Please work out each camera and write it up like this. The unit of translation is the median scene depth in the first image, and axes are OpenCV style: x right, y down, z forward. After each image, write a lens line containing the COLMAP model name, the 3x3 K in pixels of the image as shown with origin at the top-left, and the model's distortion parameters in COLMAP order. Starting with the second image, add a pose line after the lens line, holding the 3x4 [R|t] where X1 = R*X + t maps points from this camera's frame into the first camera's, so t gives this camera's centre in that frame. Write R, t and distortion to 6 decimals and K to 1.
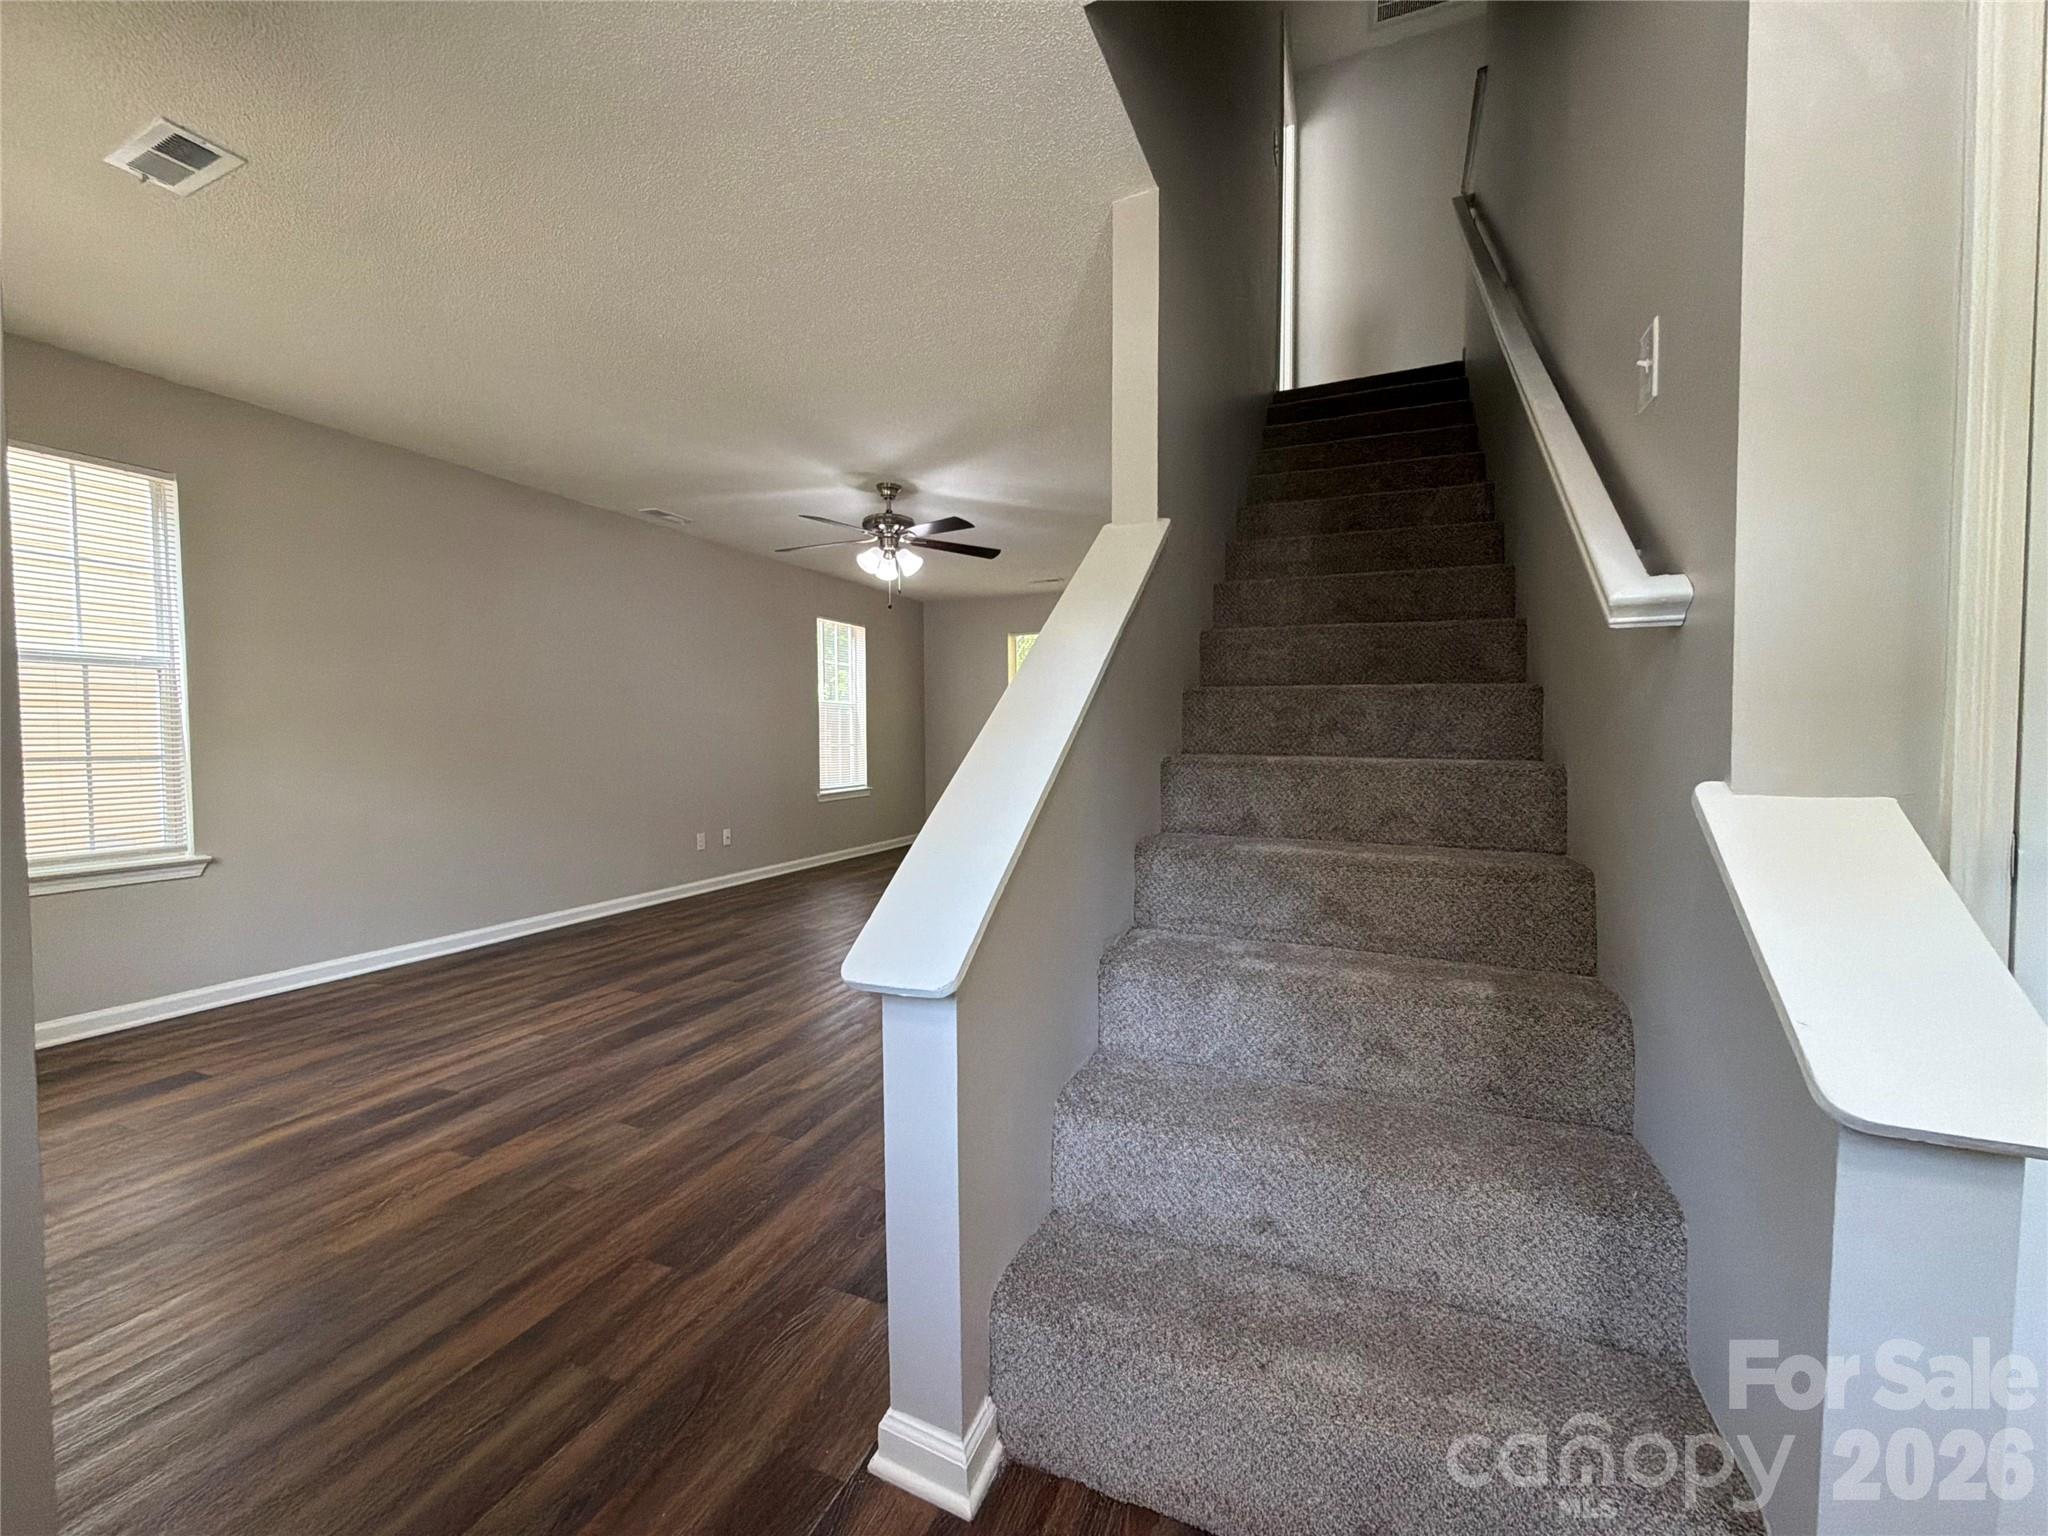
lens RADIAL K [[817.6, 0, 1022.8], [0, 817.6, 768.7], [0, 0, 1]] dist [-0.003182, 0.000054]
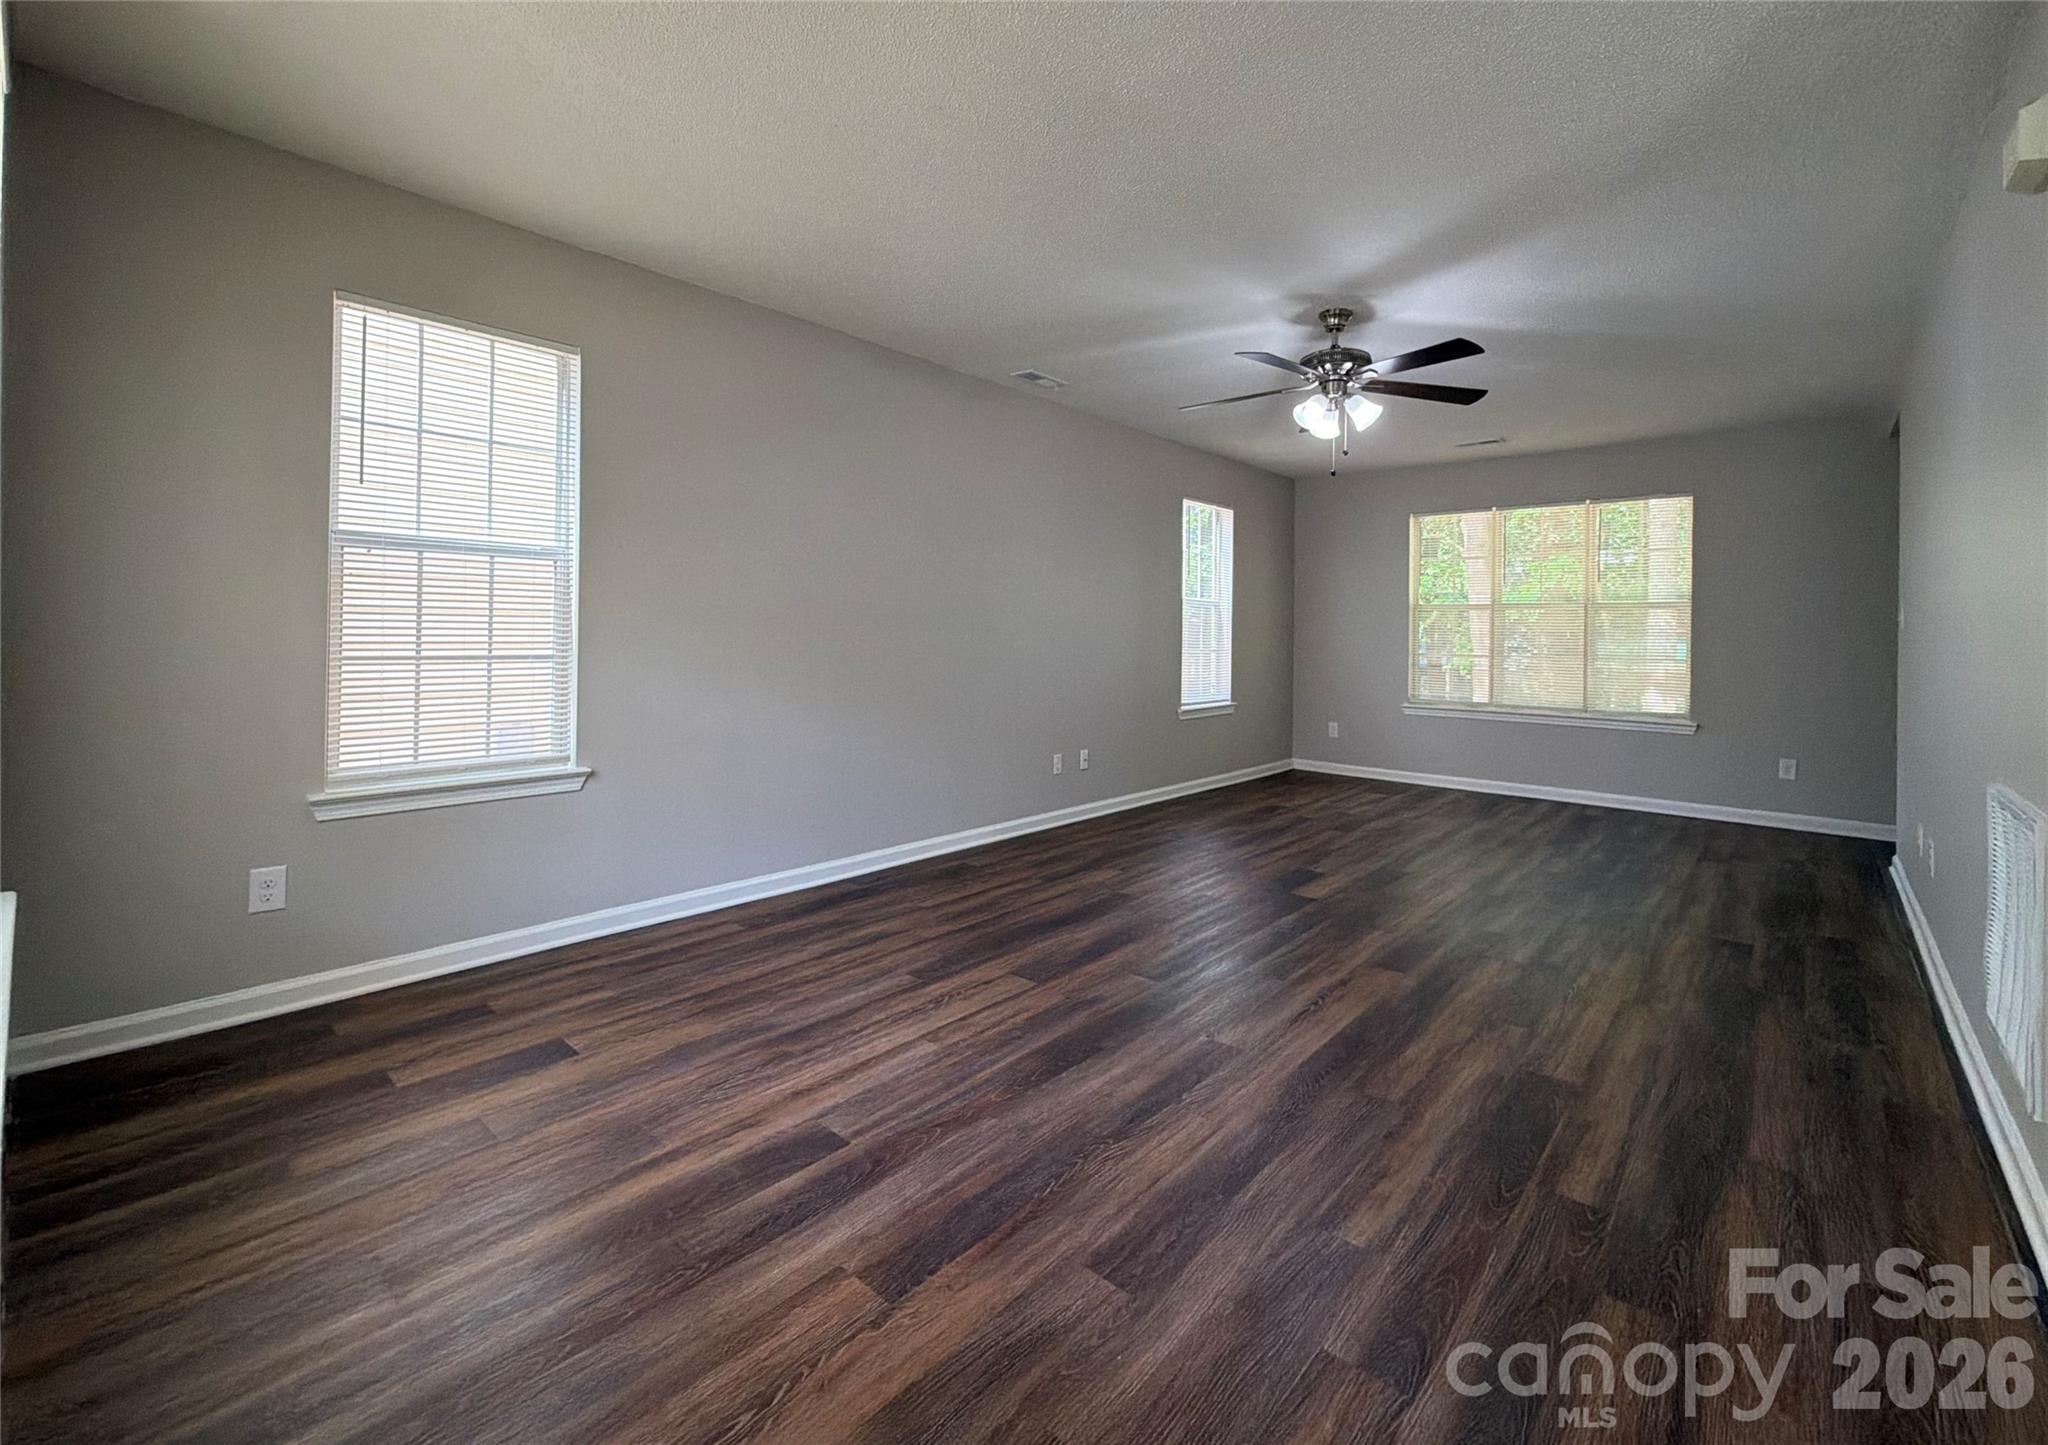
lens RADIAL K [[878.8, 0, 1048.0], [0, 878.8, 634.1], [0, 0, 1]] dist [-0.004623, -0.000066]
pose [[0.952772, 0.017885, -0.303159, -0.227710], [-0.030173, 0.998900, -0.035900, -0.020526], [0.302183, 0.043352, 0.952264, 0.227382]]
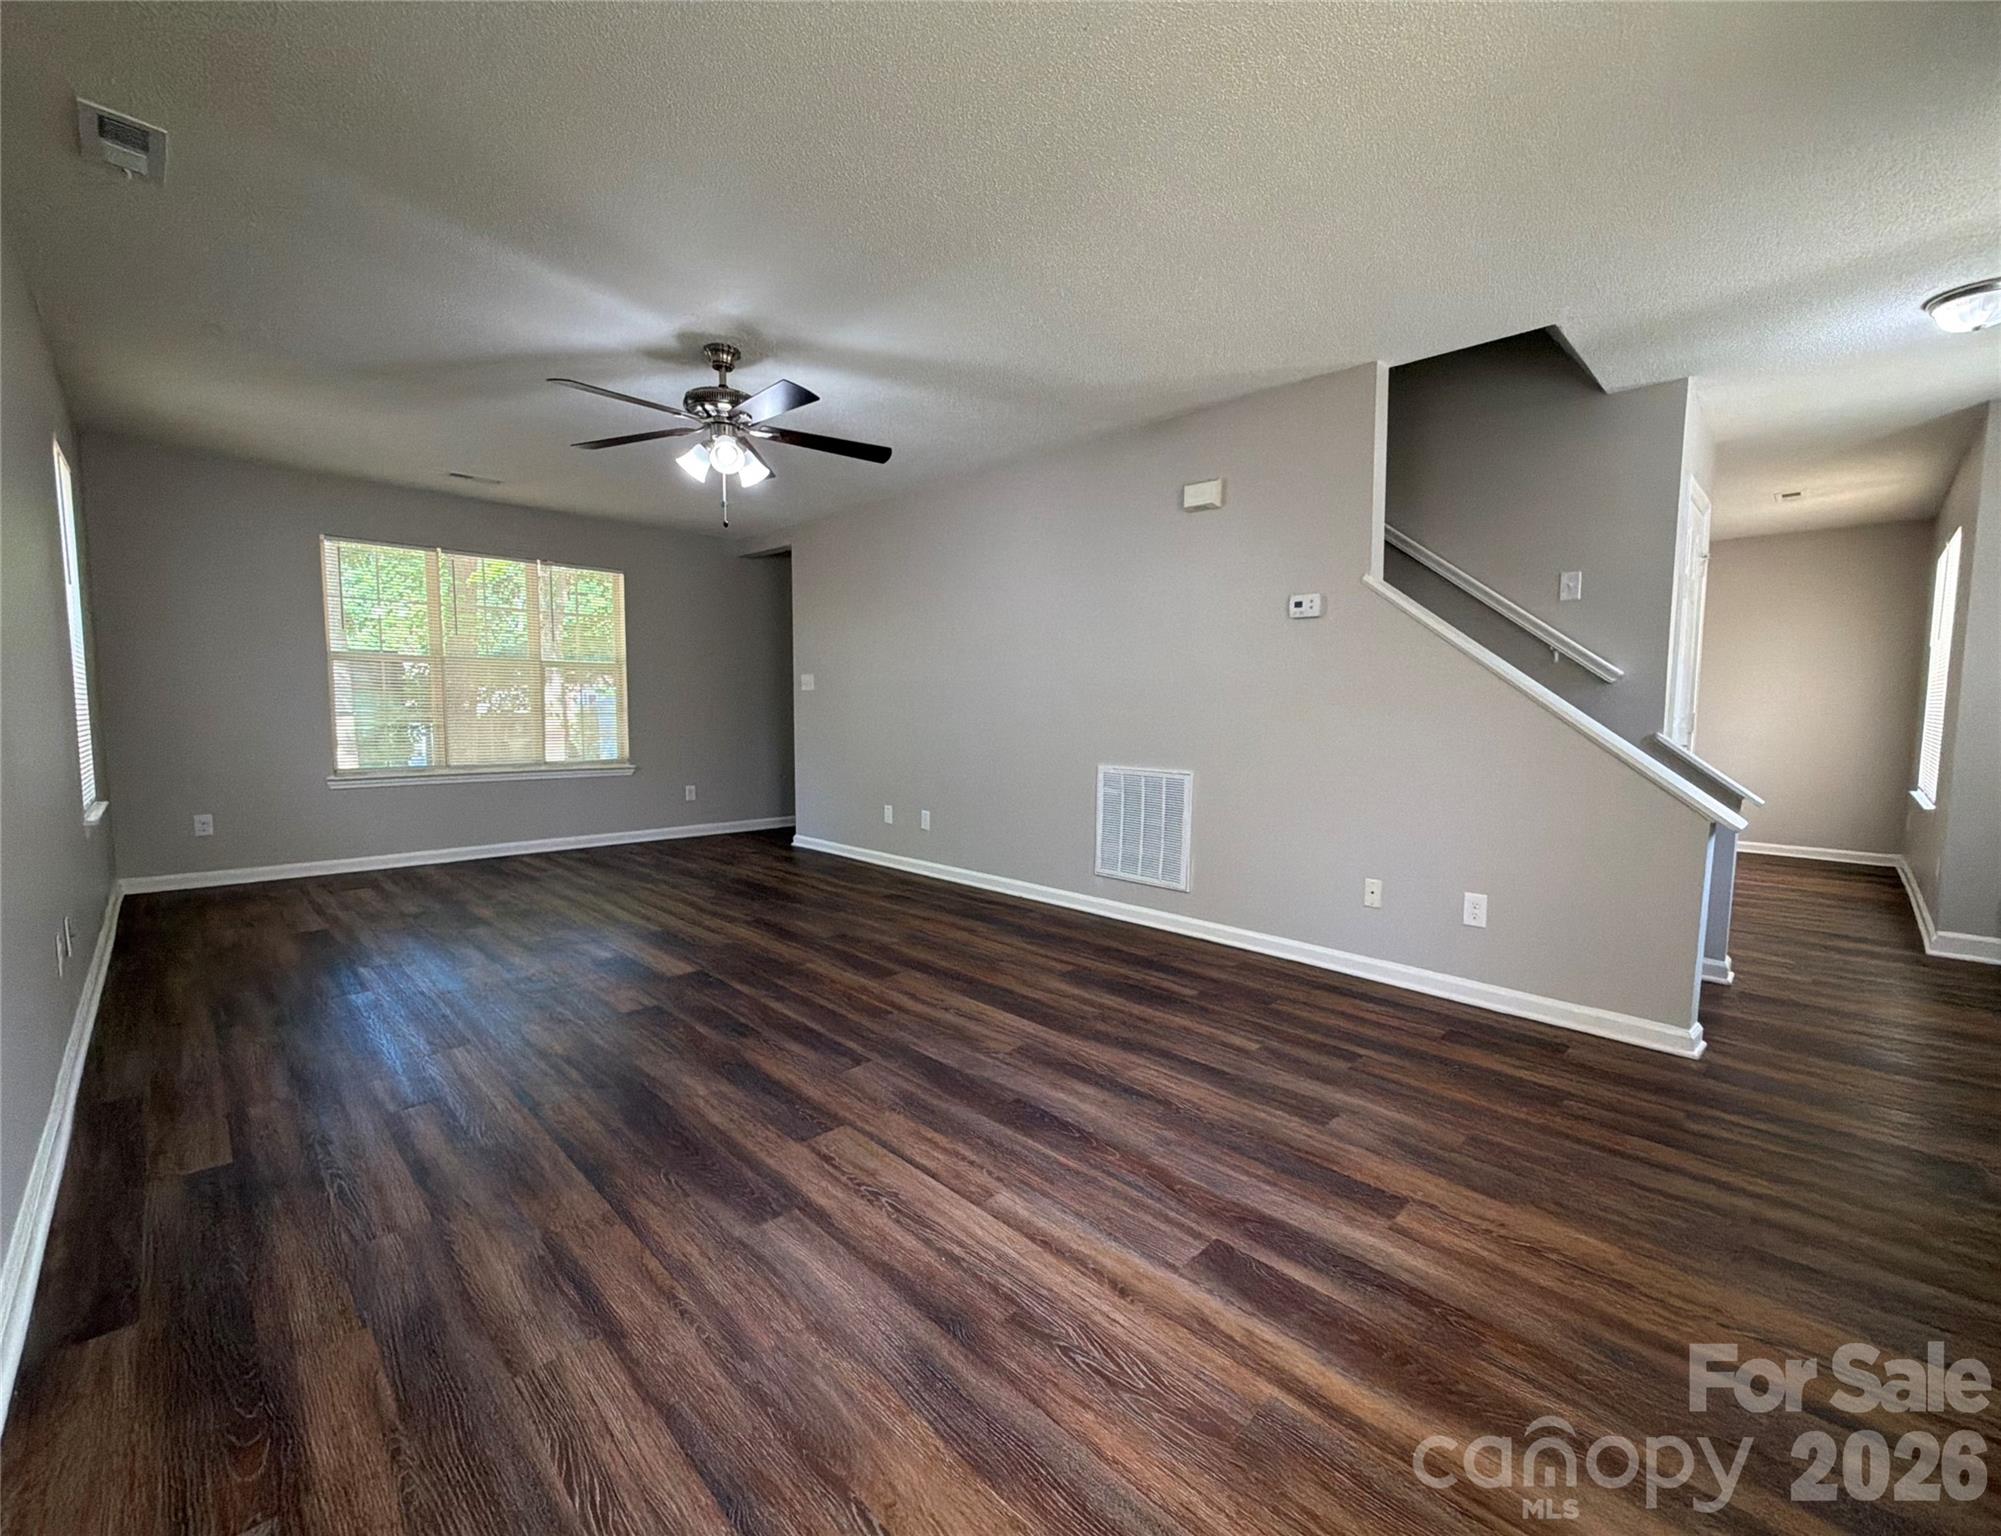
lens RADIAL K [[828.6, 0, 1018.6], [0, 828.6, 779.8], [0, 0, 1]] dist [0.001491, 0.000177]
pose [[0.363599, -0.072904, 0.928699, -1.042848], [0.020646, 0.997319, 0.070208, -0.030882], [-0.931327, -0.006354, 0.364129, 0.687198]]
